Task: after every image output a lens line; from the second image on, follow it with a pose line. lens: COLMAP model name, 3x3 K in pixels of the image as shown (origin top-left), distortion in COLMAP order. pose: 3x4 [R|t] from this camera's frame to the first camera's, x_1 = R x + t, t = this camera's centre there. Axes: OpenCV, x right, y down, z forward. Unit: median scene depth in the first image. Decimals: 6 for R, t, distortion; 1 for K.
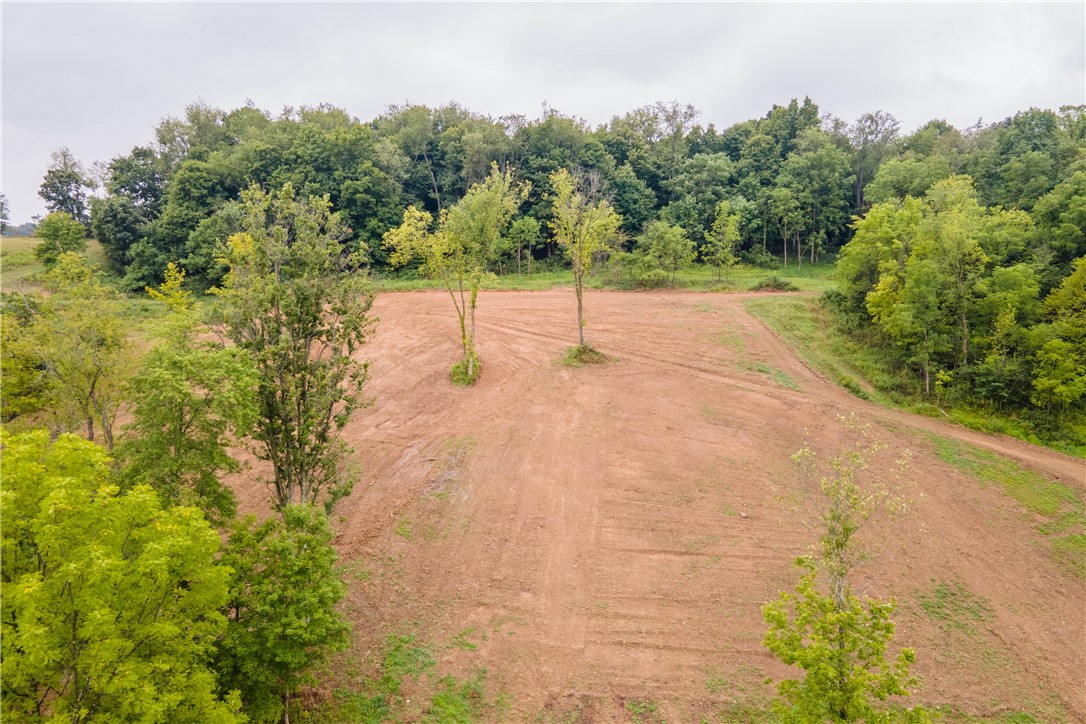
lens RADIAL K [[787.4, 0, 543.4], [0, 787.4, 355.6], [0, 0, 1]] dist [0.046946, 0.000625]
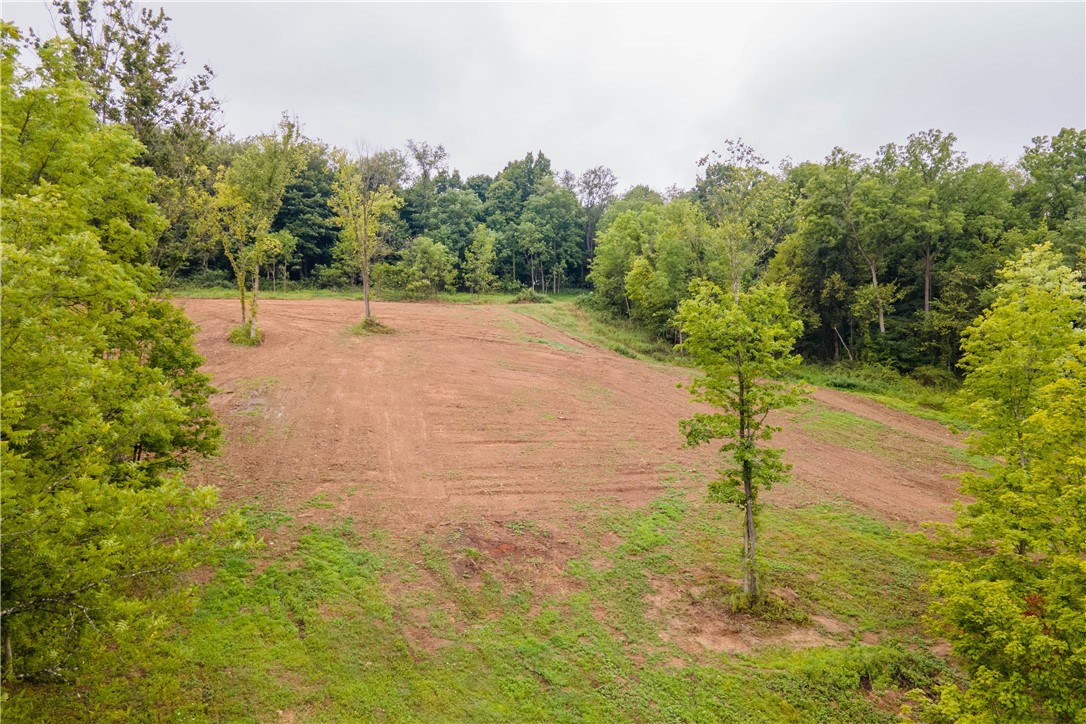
lens RADIAL K [[787.4, 0, 543.4], [0, 787.4, 355.6], [0, 0, 1]] dist [0.046946, 0.000625]
pose [[0.936542, -0.002991, 0.350544, -0.066556], [0.049488, 0.991077, -0.123760, 0.119029], [-0.347046, 0.133254, 0.928333, 0.010331]]
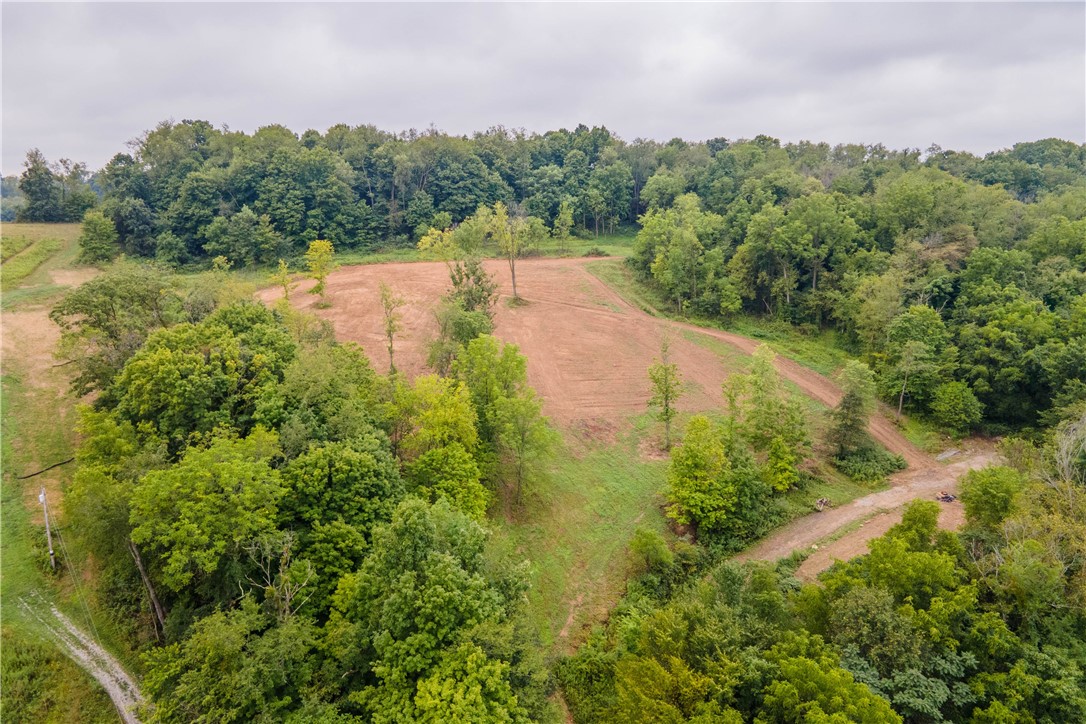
lens RADIAL K [[787.4, 0, 543.4], [0, 787.4, 355.6], [0, 0, 1]] dist [0.046946, 0.000625]
pose [[0.957490, -0.071126, 0.279560, -0.307514], [0.046130, 0.994407, 0.095007, -0.034412], [-0.284754, -0.078072, 0.955416, -0.609484]]
